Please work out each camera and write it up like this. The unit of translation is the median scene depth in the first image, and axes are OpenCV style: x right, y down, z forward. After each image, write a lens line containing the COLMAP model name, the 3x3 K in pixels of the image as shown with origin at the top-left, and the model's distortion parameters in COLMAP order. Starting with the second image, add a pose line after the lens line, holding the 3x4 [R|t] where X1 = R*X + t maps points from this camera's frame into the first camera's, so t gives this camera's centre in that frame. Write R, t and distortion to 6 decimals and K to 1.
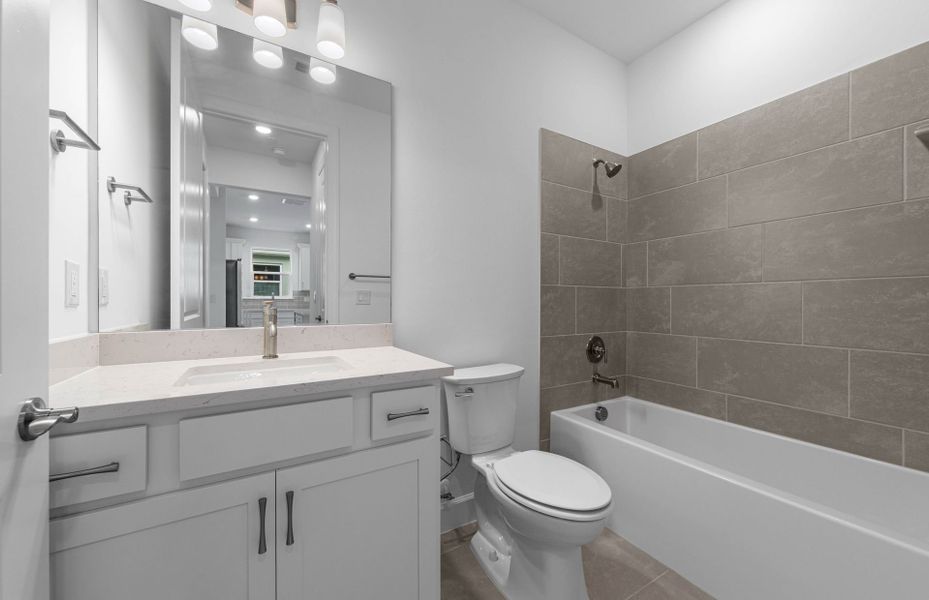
lens RADIAL K [[346.9, 0, 473.2], [0, 346.9, 302.1], [0, 0, 1]] dist [-0.000074, 0.000076]
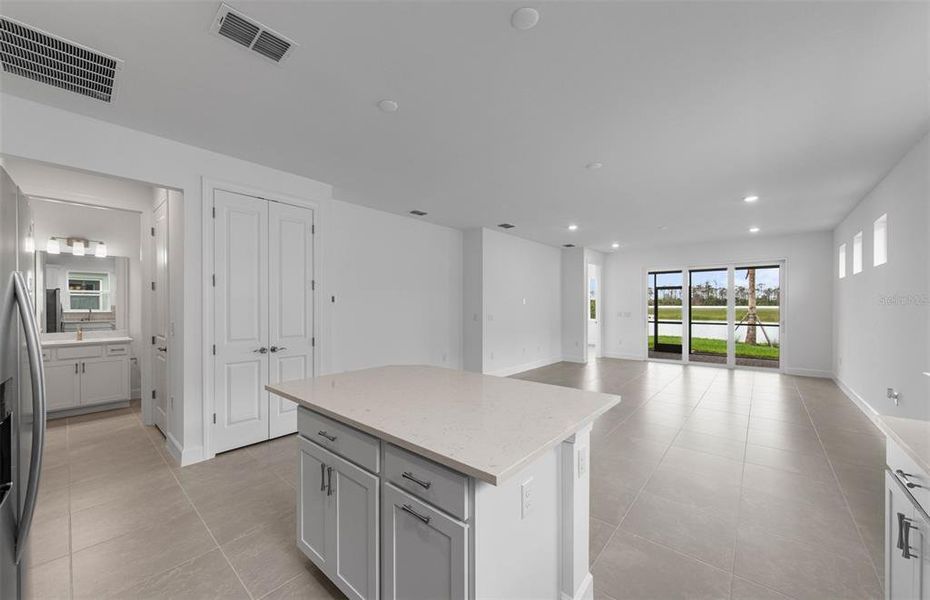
lens RADIAL K [[337.0, 0, 465.8], [0, 337.0, 307.7], [0, 0, 1]] dist [0.000504, -0.000028]
pose [[0.954084, -0.003902, 0.299513, 0.386270], [0.002368, 0.999982, 0.005485, -0.033570], [-0.299529, -0.004523, 0.954076, -0.624051]]
